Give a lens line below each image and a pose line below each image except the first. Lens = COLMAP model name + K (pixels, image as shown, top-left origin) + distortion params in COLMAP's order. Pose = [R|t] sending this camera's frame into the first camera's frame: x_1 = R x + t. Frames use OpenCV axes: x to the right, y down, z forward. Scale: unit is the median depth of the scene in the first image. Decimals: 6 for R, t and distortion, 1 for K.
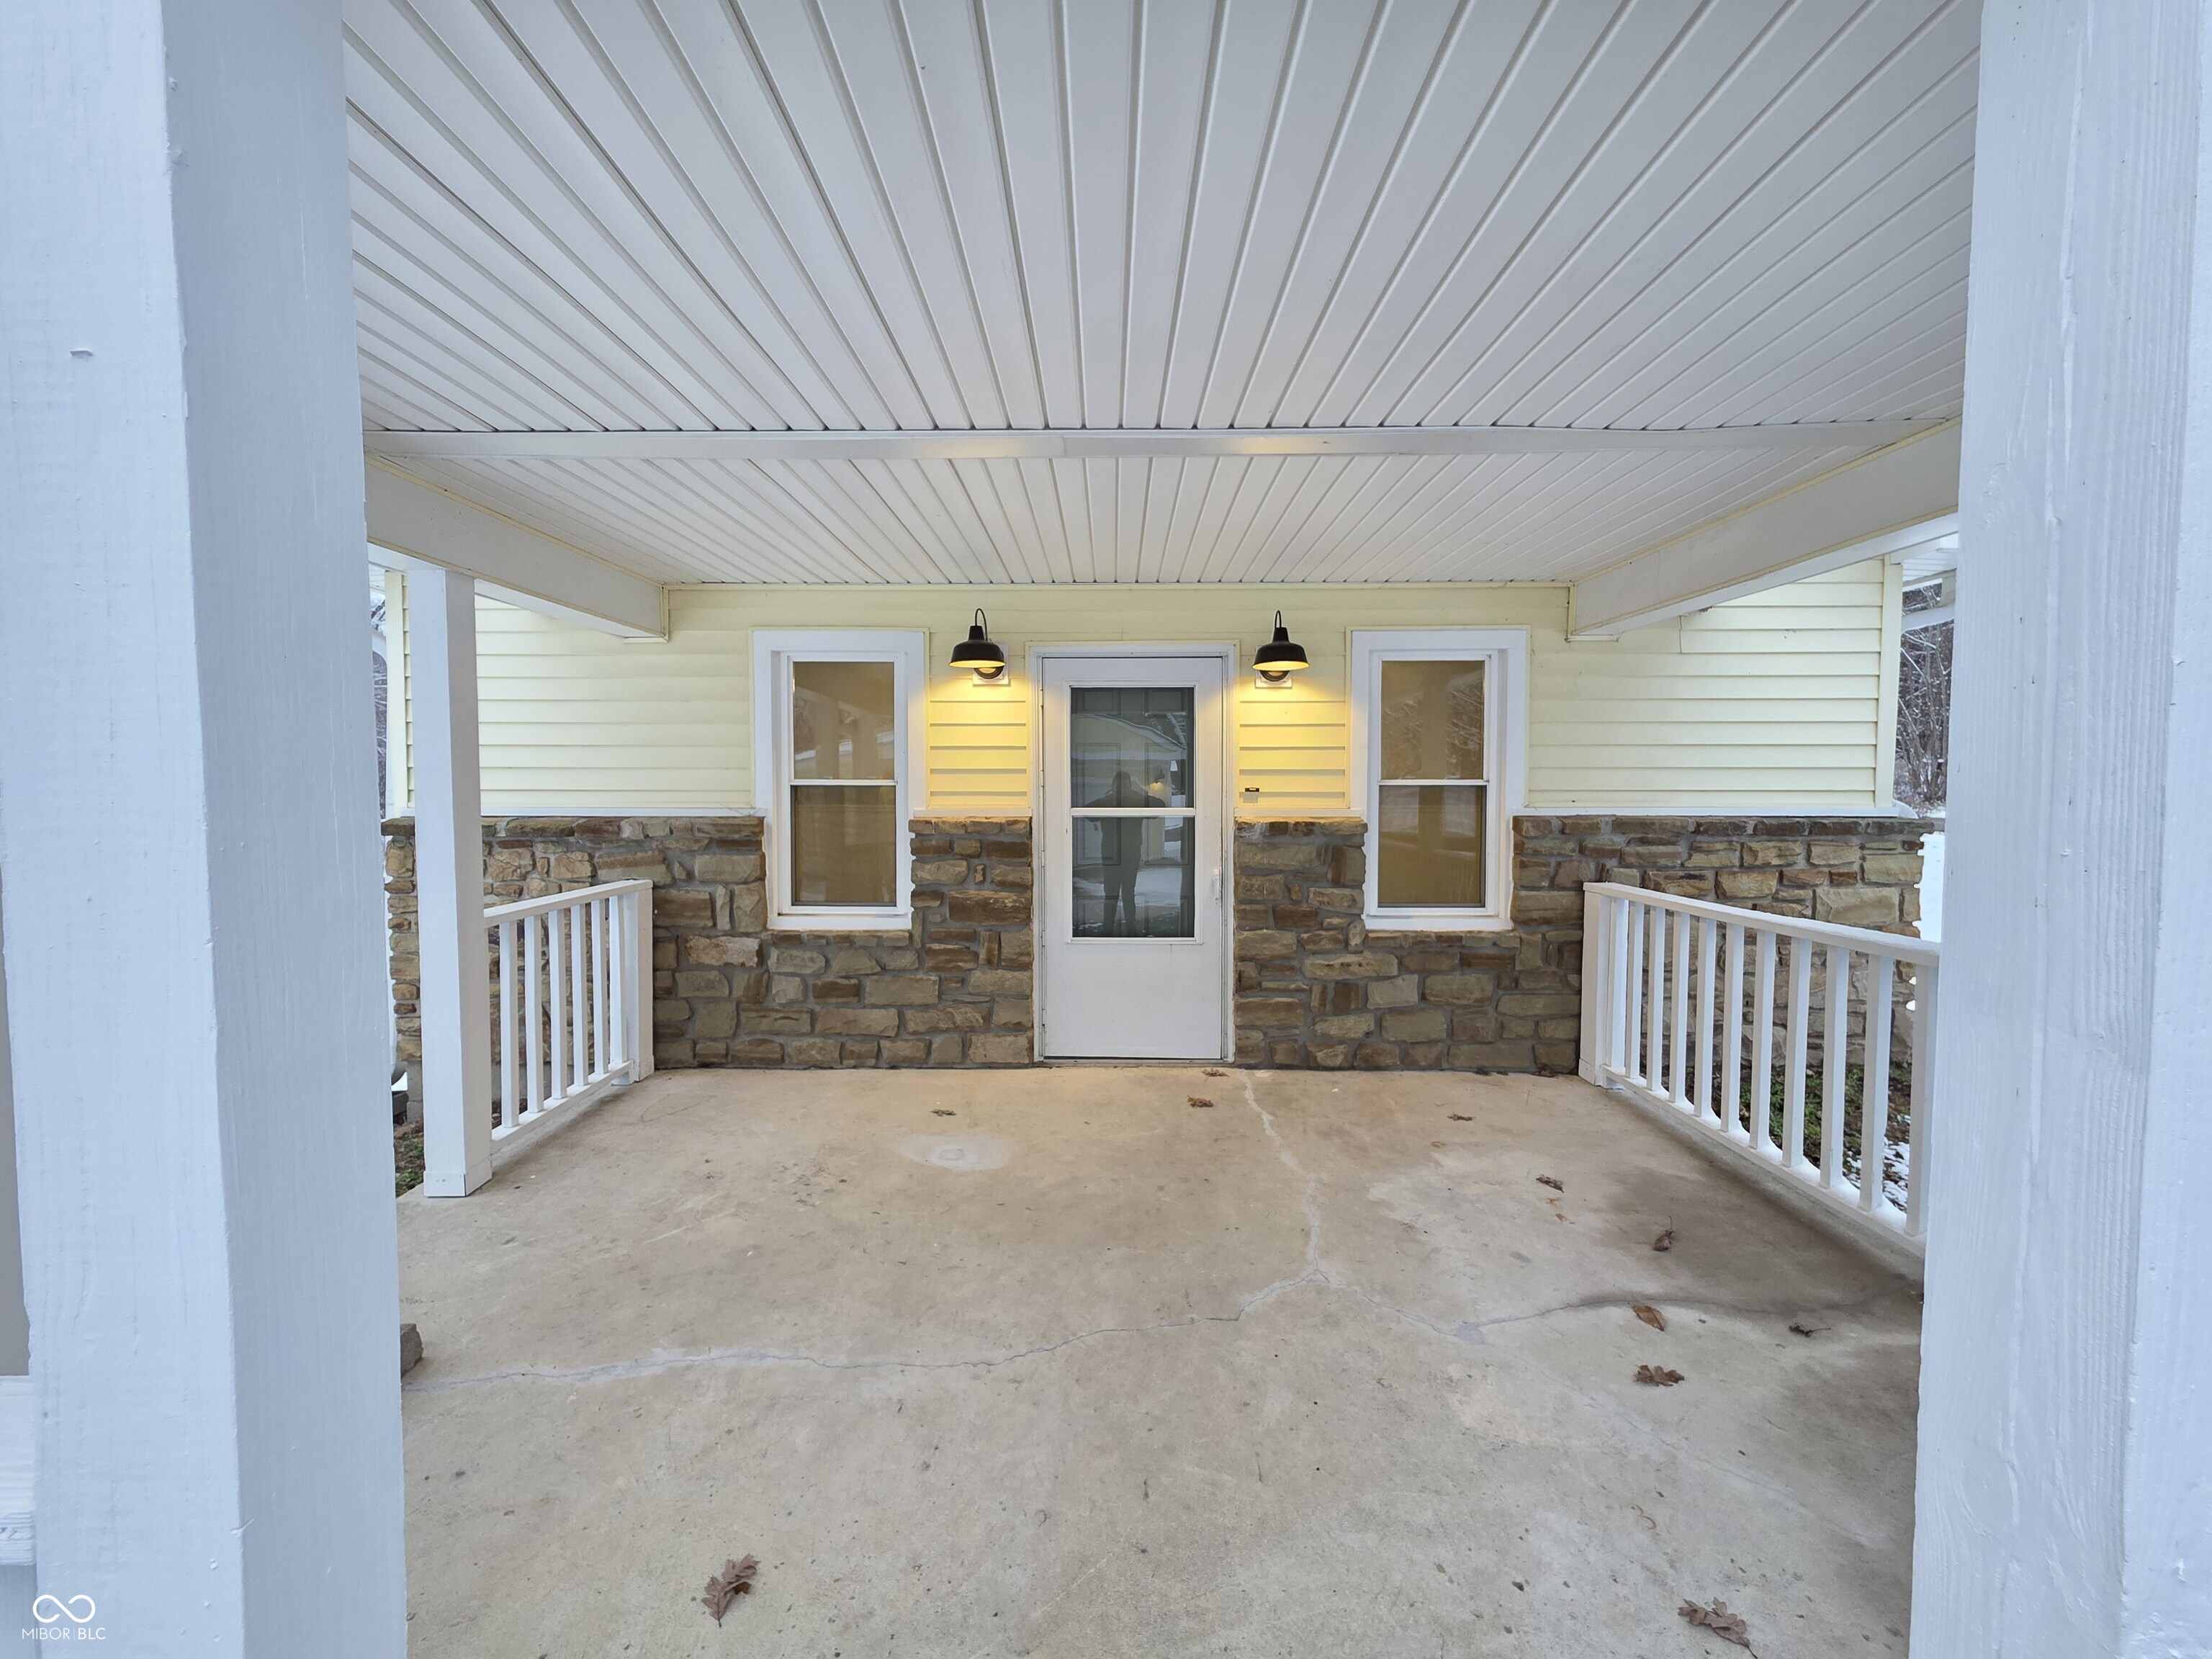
lens RADIAL K [[879.5, 0, 1101.2], [0, 879.5, 826.2], [0, 0, 1]] dist [0.005591, -0.001167]
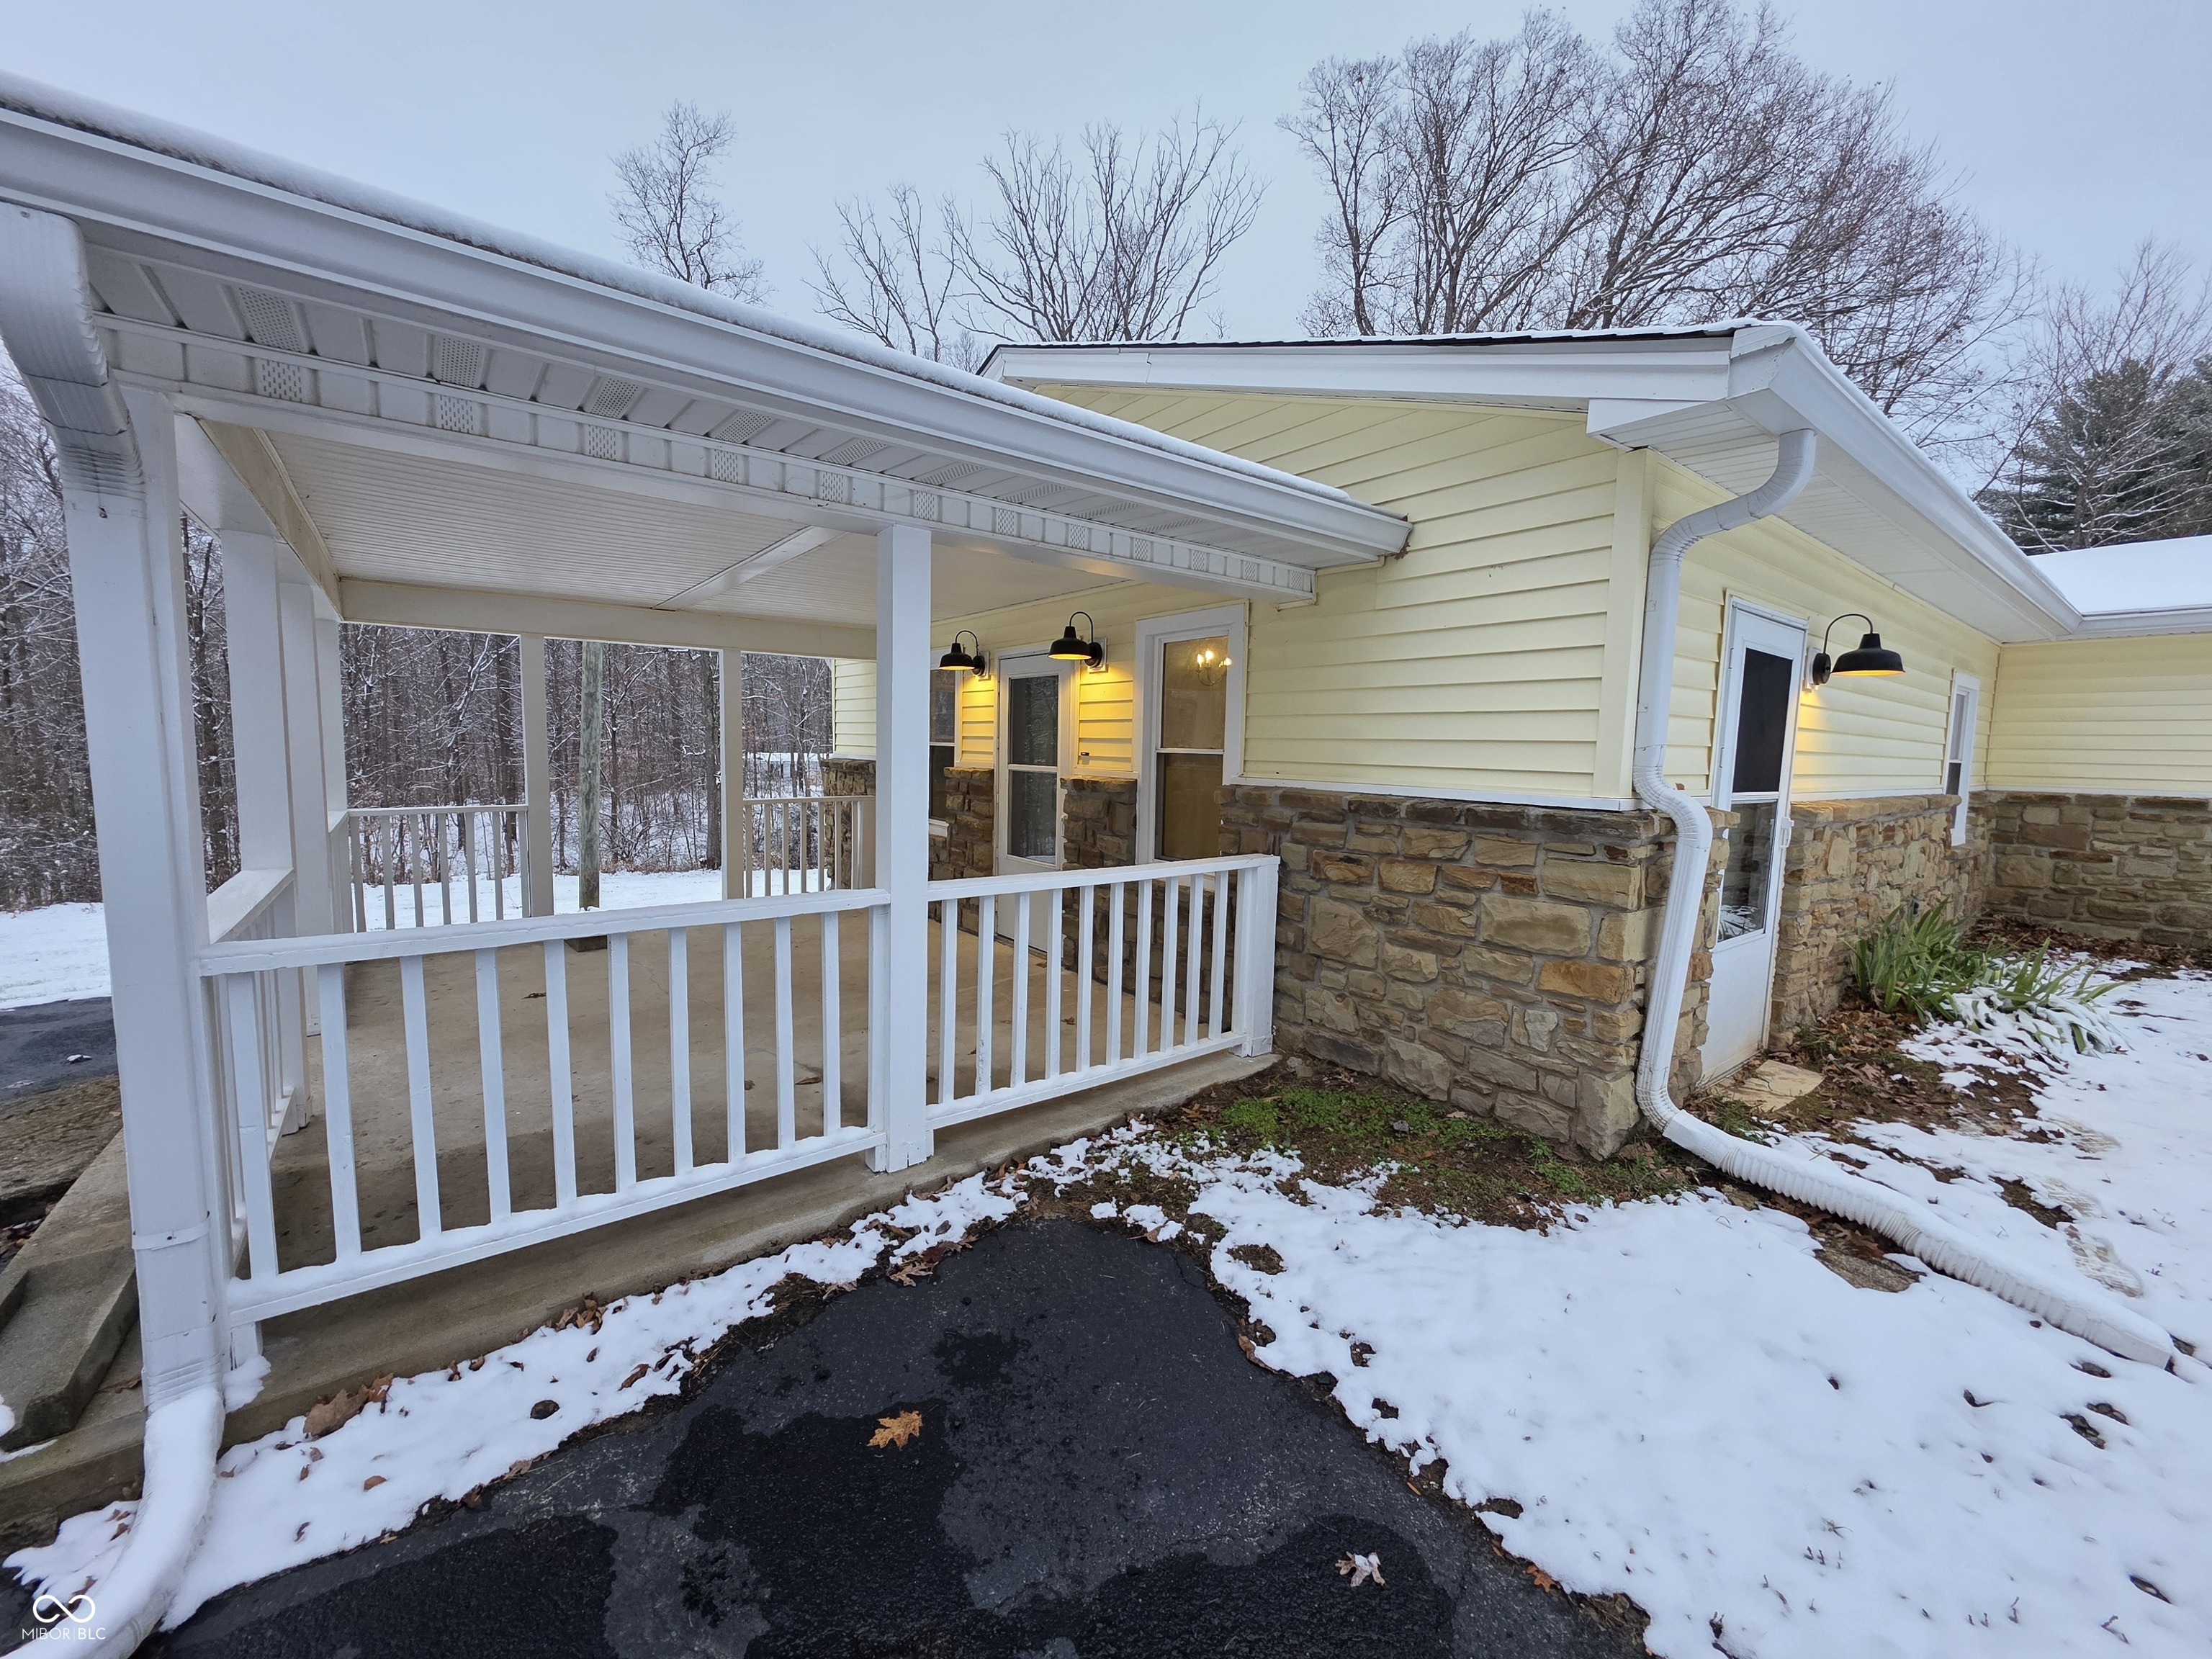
lens RADIAL K [[879.5, 0, 1106.7], [0, 879.5, 830.9], [0, 0, 1]] dist [0.005591, -0.001167]
pose [[0.622419, 0.090288, -0.777460, 1.210067], [-0.060965, 0.995899, 0.066848, -0.017863], [0.780307, 0.005790, 0.625370, 0.236771]]
